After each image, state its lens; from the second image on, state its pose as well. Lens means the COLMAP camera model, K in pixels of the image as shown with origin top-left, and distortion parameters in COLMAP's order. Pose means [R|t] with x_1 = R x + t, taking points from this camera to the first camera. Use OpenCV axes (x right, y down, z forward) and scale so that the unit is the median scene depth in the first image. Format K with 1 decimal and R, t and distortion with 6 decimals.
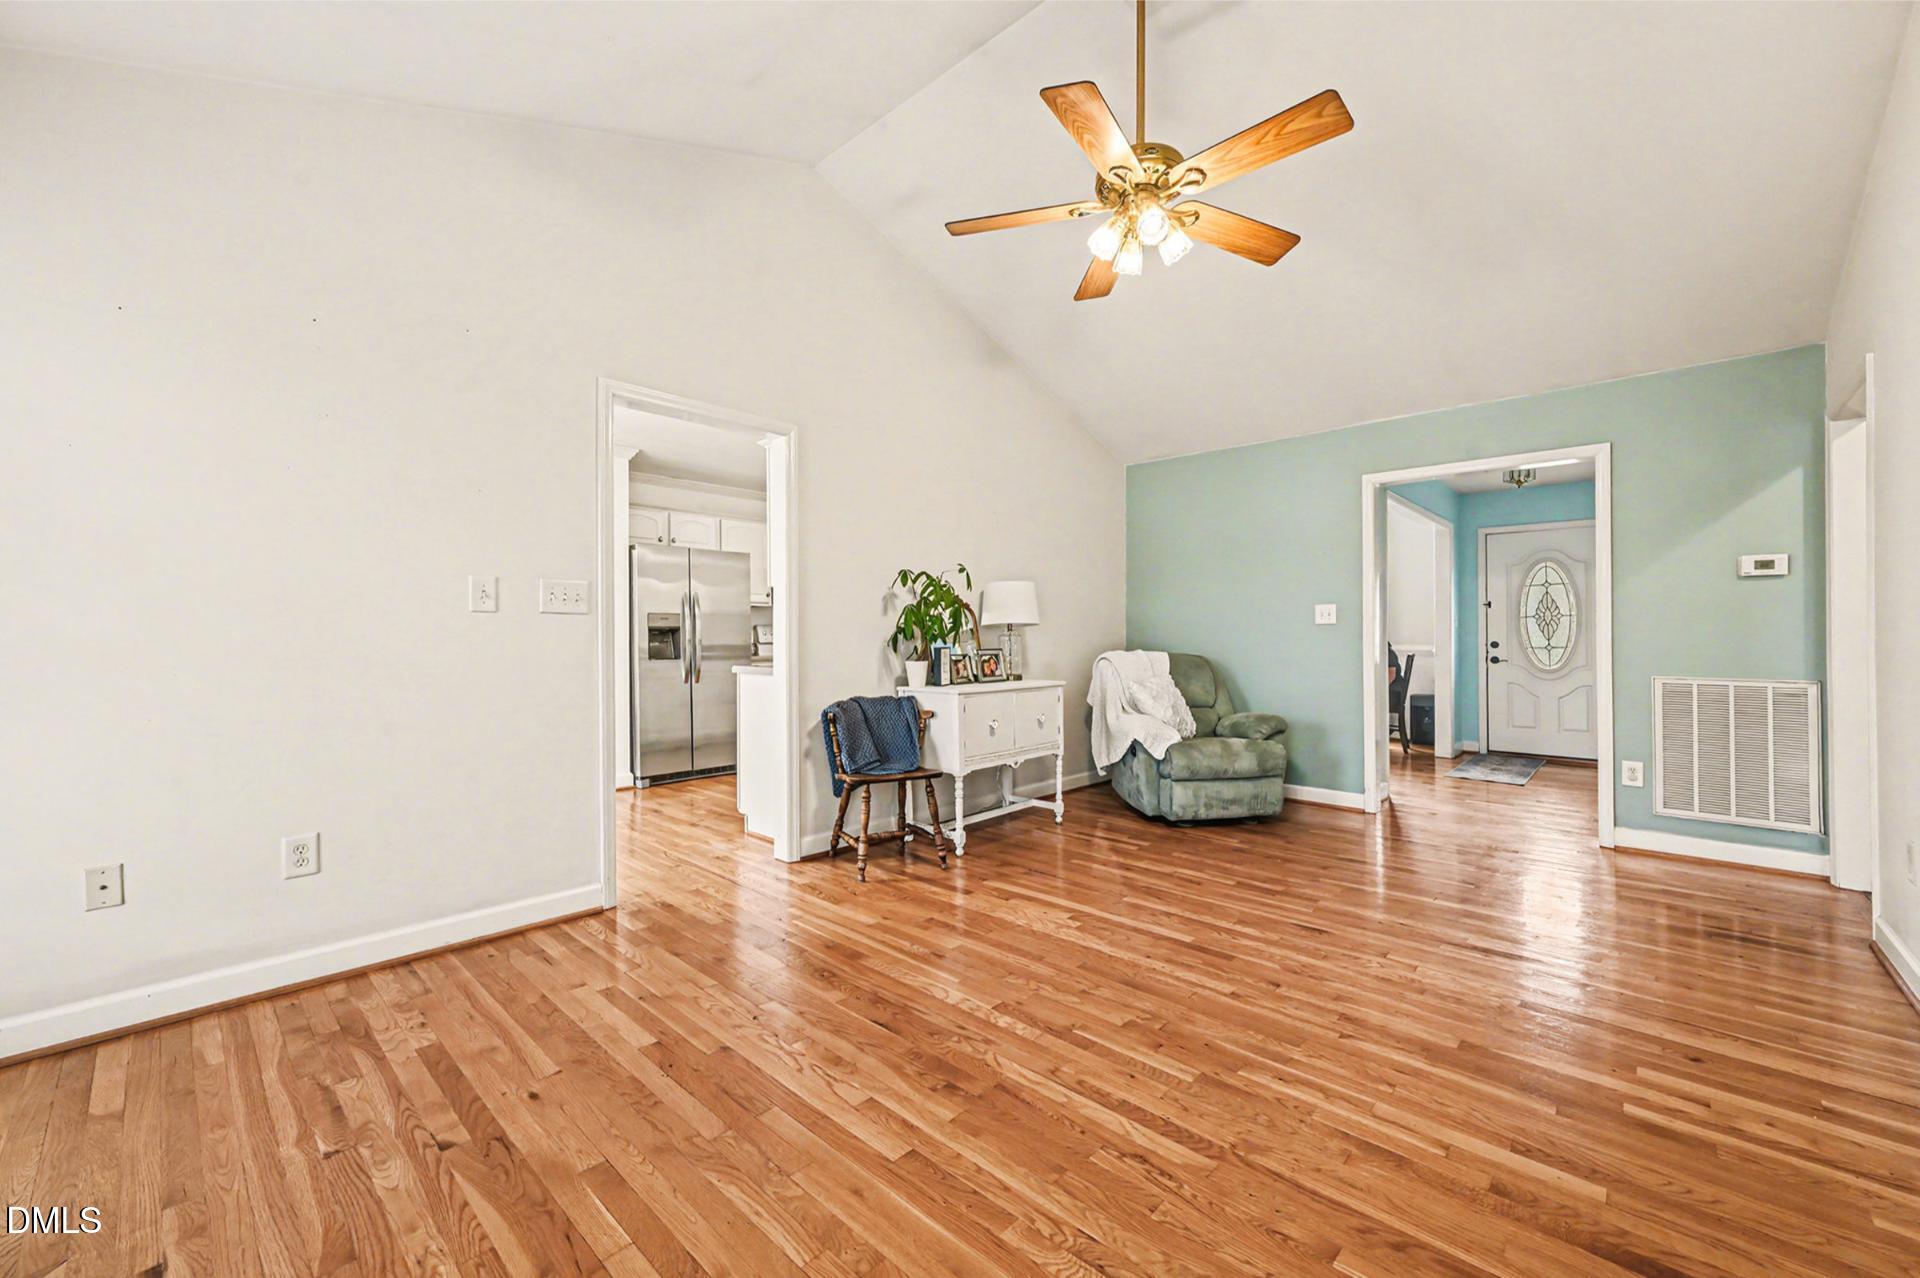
lens RADIAL K [[760.0, 0, 945.2], [0, 760.0, 637.8], [0, 0, 1]] dist [-0.001088, 0.000134]
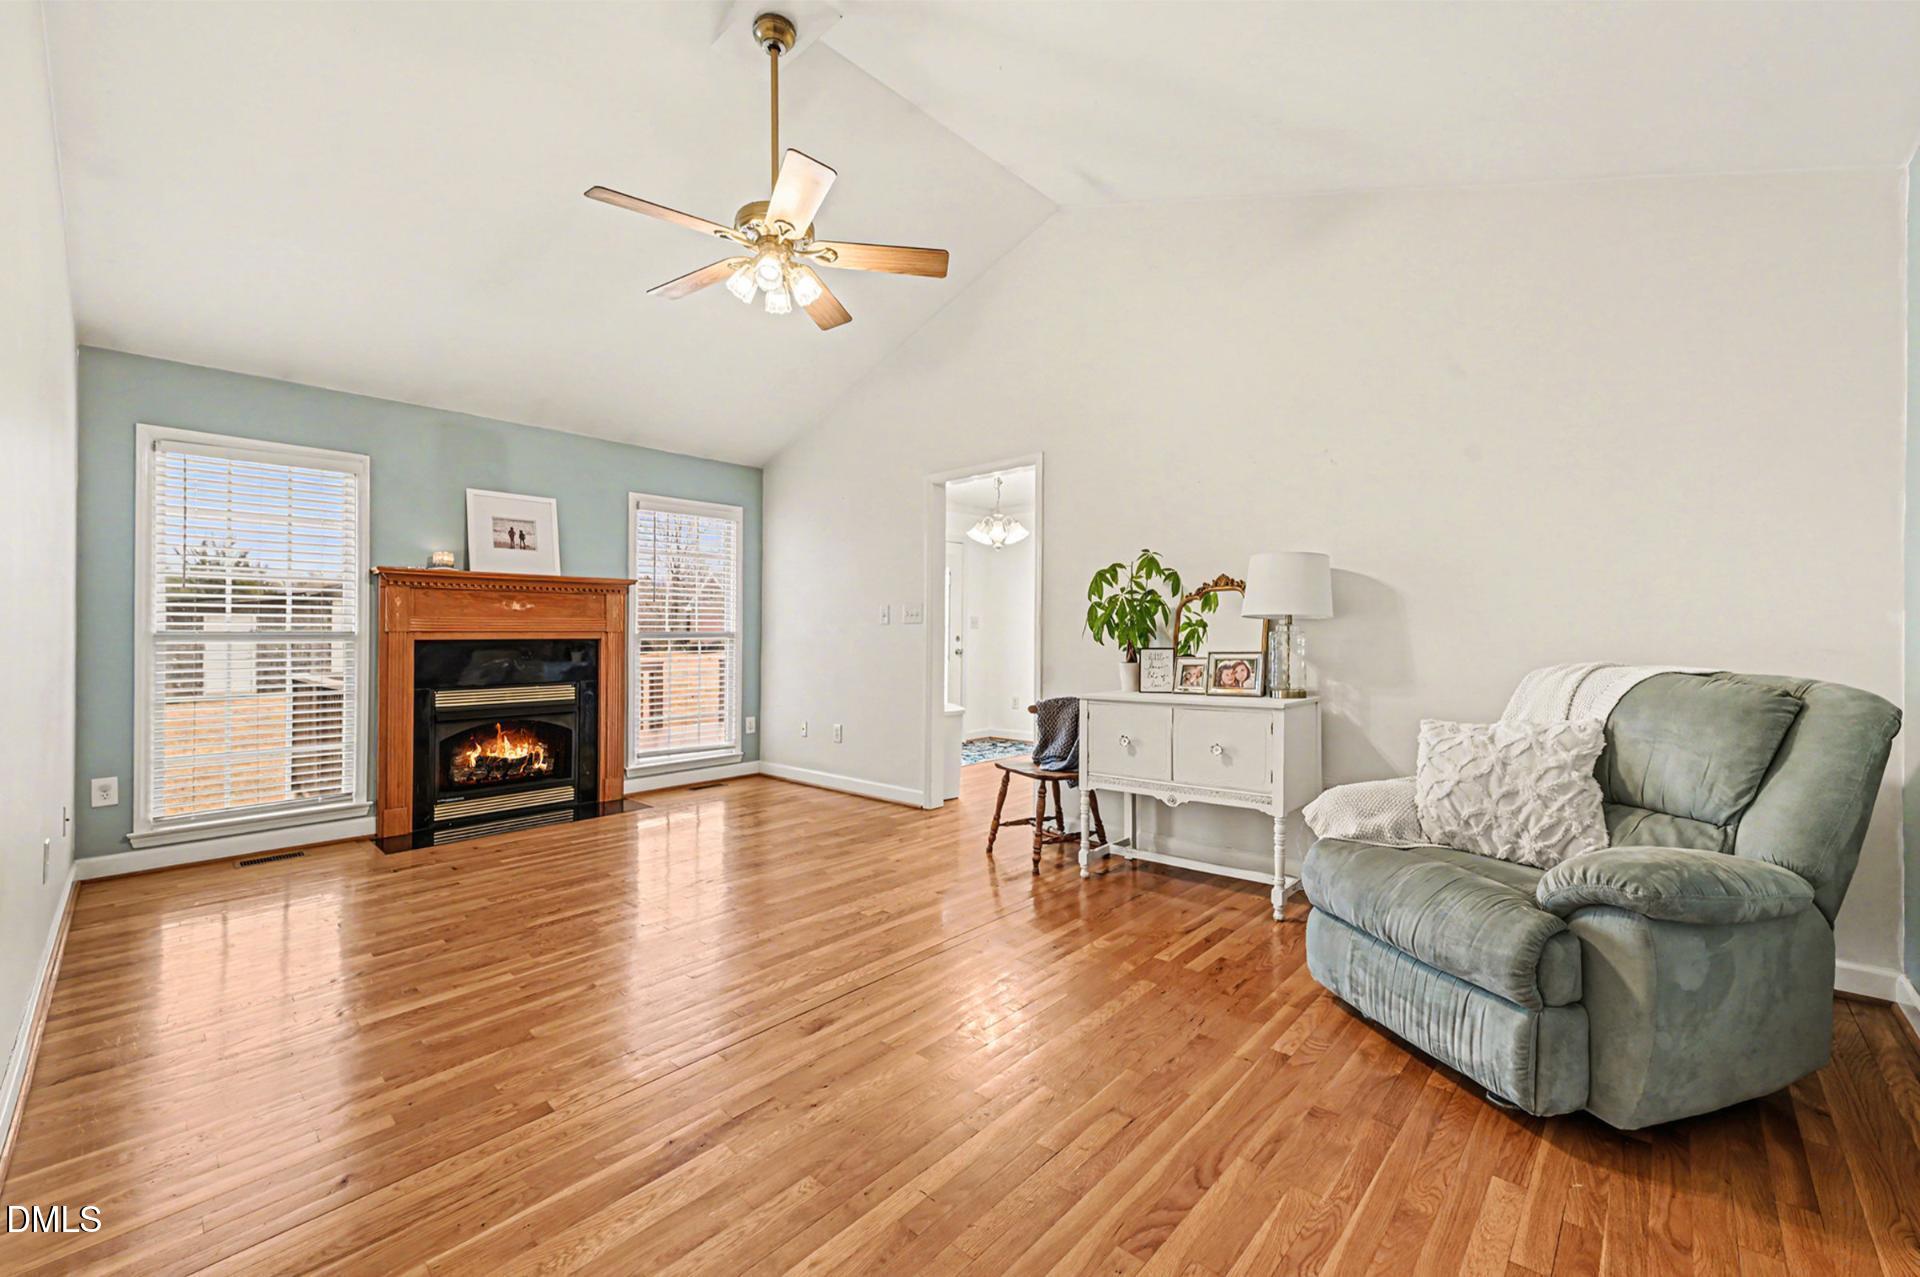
lens RADIAL K [[760.0, 0, 946.1], [0, 760.0, 639.8], [0, 0, 1]] dist [-0.001088, 0.000134]
pose [[0.016169, 0.002870, -0.999865, 1.225067], [0.008710, 0.999958, 0.003011, 0.000424], [0.999831, -0.008757, 0.016143, 1.104819]]
